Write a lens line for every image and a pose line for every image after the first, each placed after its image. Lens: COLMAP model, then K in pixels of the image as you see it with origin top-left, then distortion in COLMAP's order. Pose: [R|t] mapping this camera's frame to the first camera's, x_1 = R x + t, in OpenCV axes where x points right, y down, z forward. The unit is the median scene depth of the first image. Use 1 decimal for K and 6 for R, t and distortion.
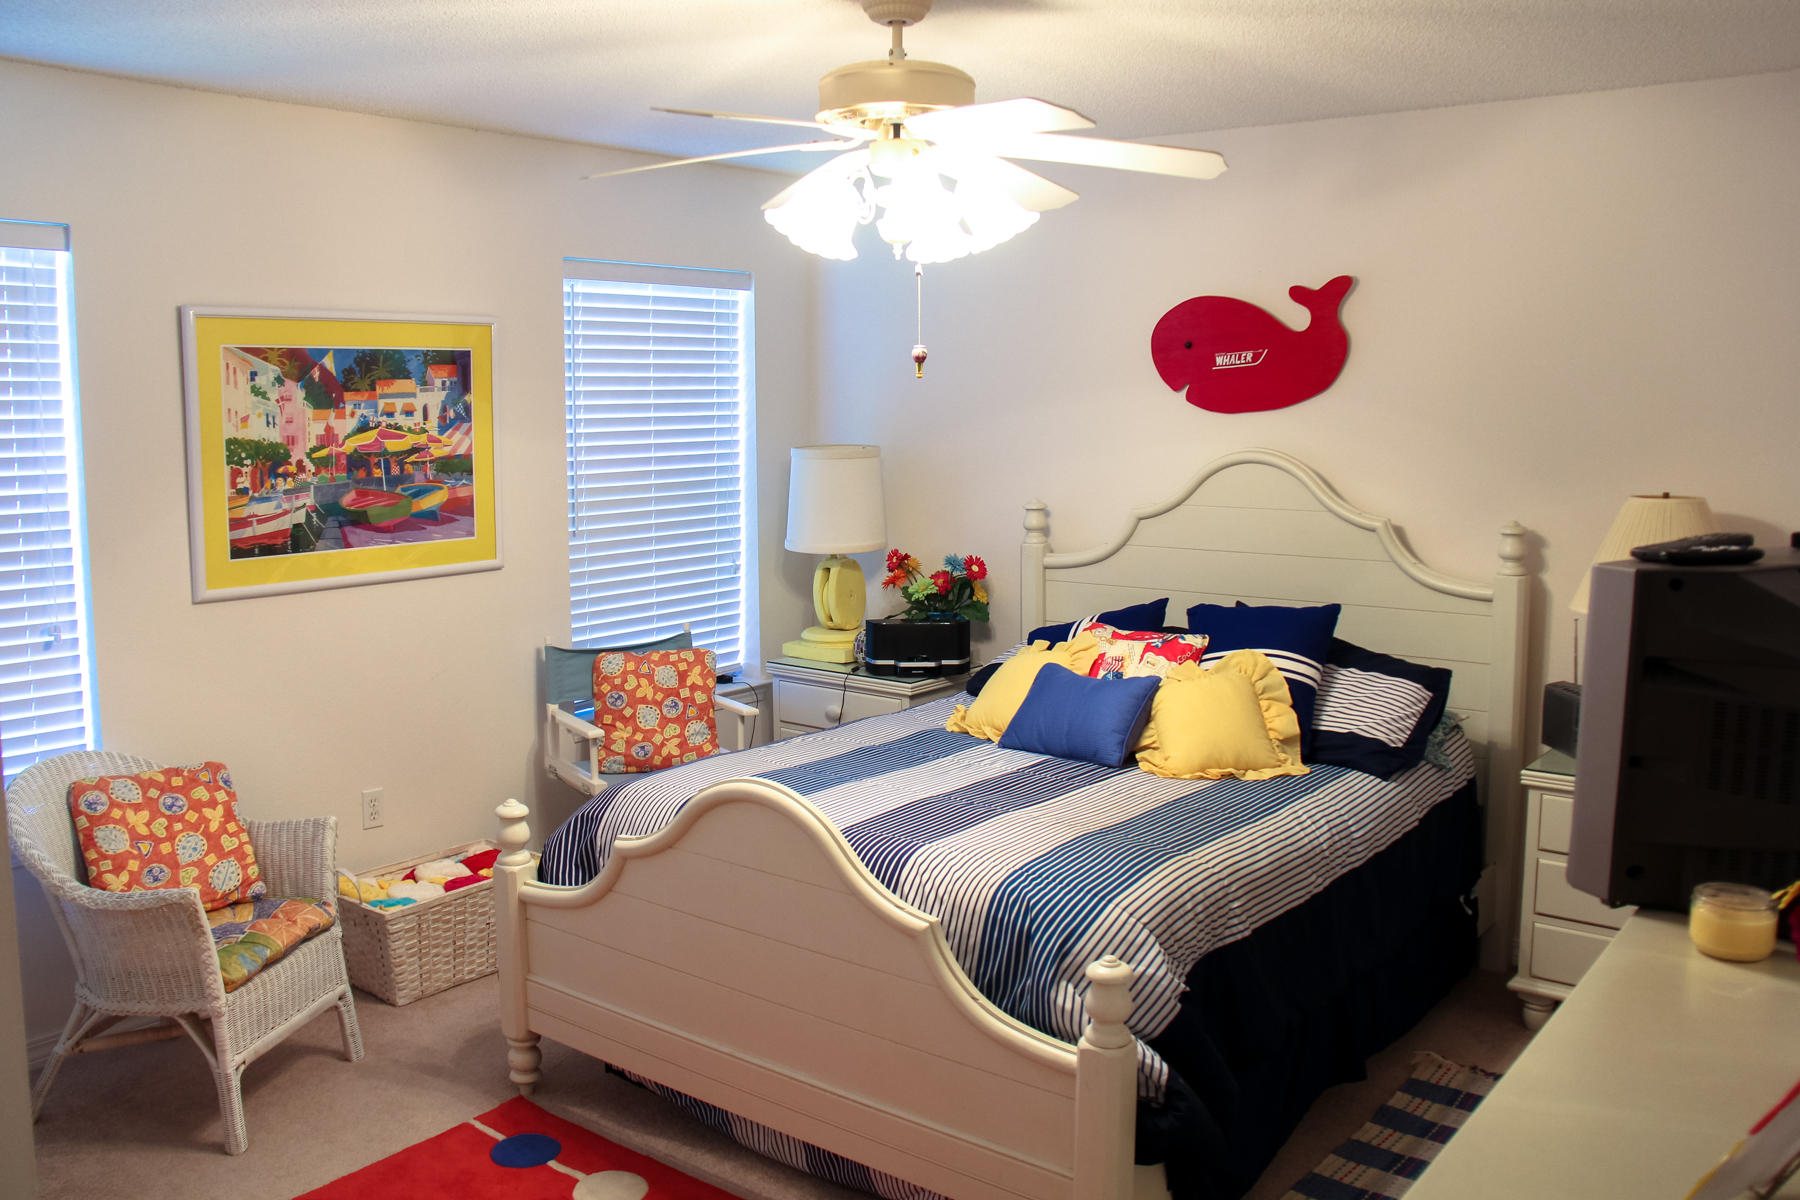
lens RADIAL K [[1542.7, 0, 891.9], [0, 1542.7, 599.7], [0, 0, 1]] dist [-0.174456, 0.149361]
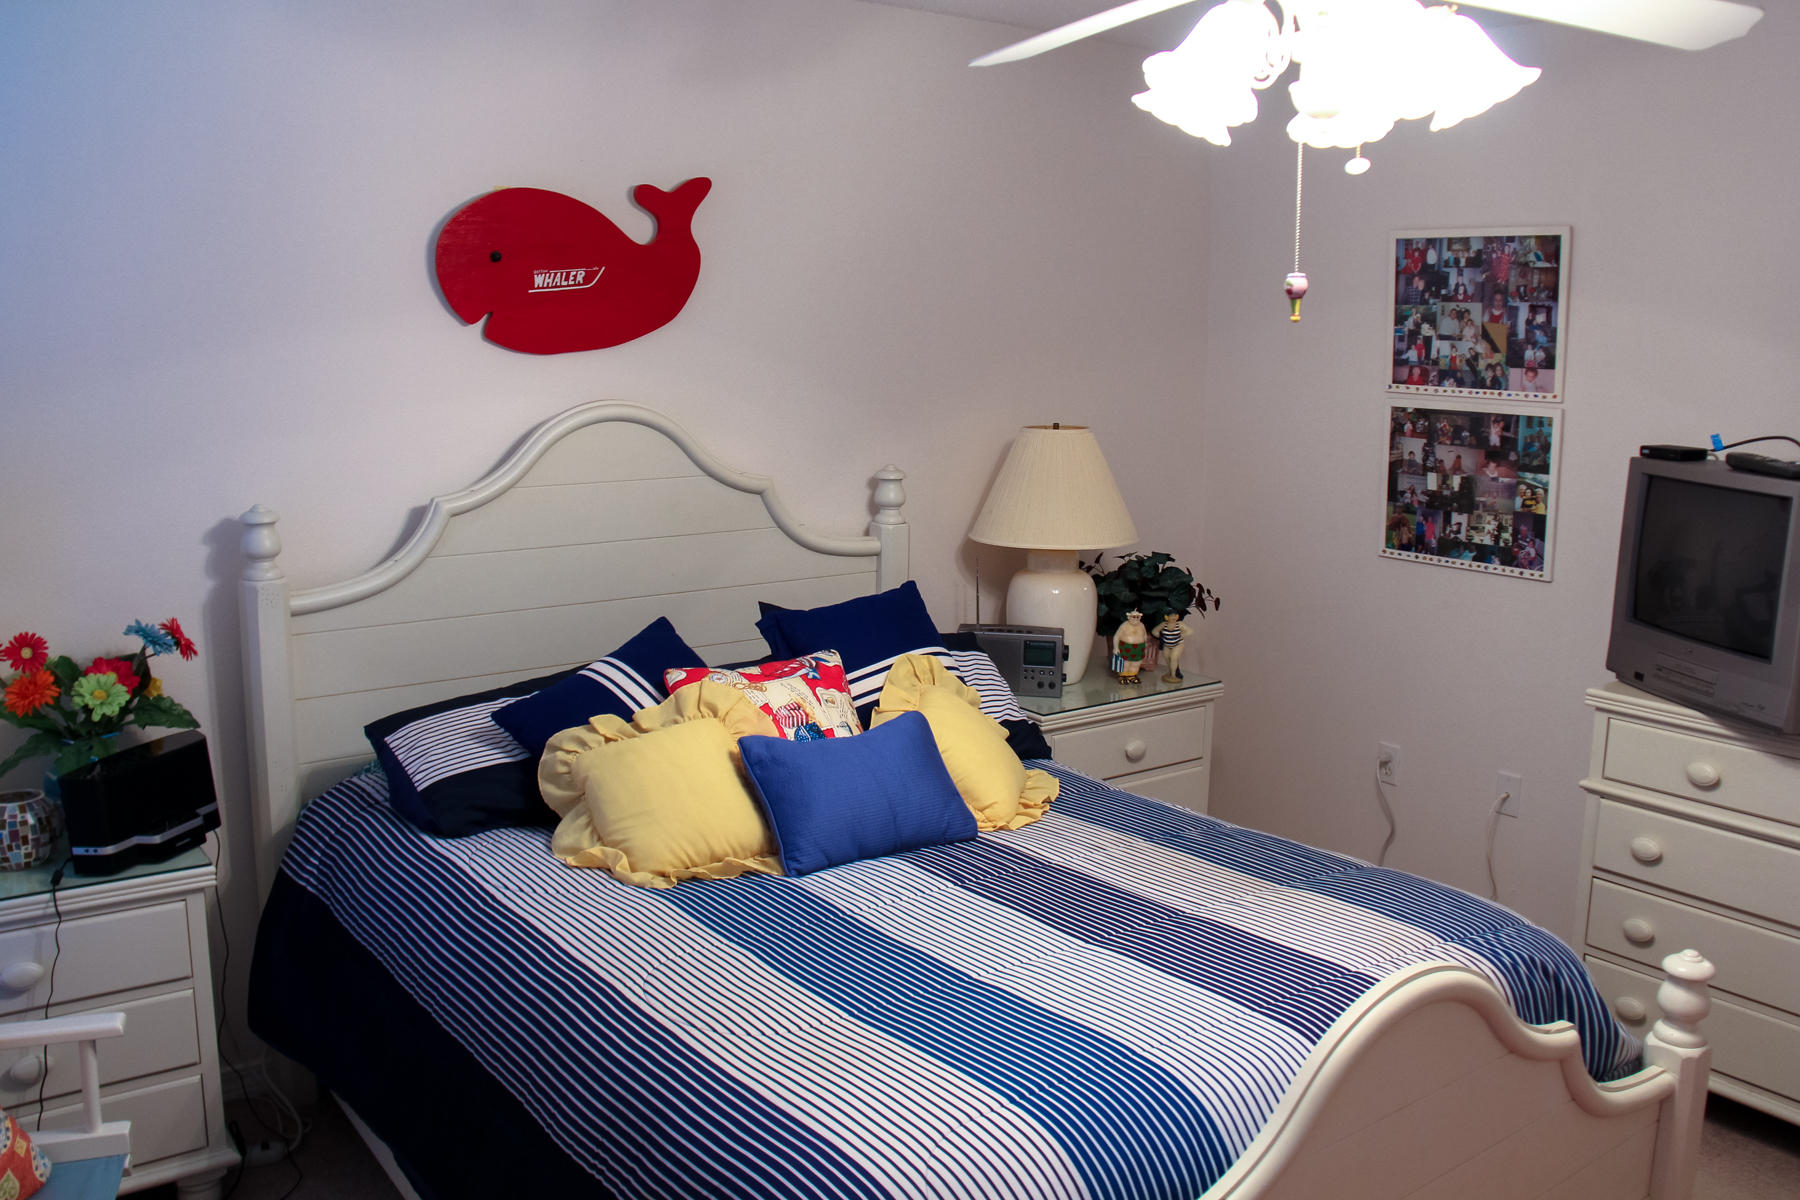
lens RADIAL K [[1542.7, 0, 893.8], [0, 1542.7, 594.1], [0, 0, 1]] dist [-0.174456, 0.149361]
pose [[0.281478, -0.154642, 0.947025, -0.441084], [0.118649, 0.984964, 0.125572, -0.083843], [-0.952204, 0.077018, 0.295594, 0.657641]]
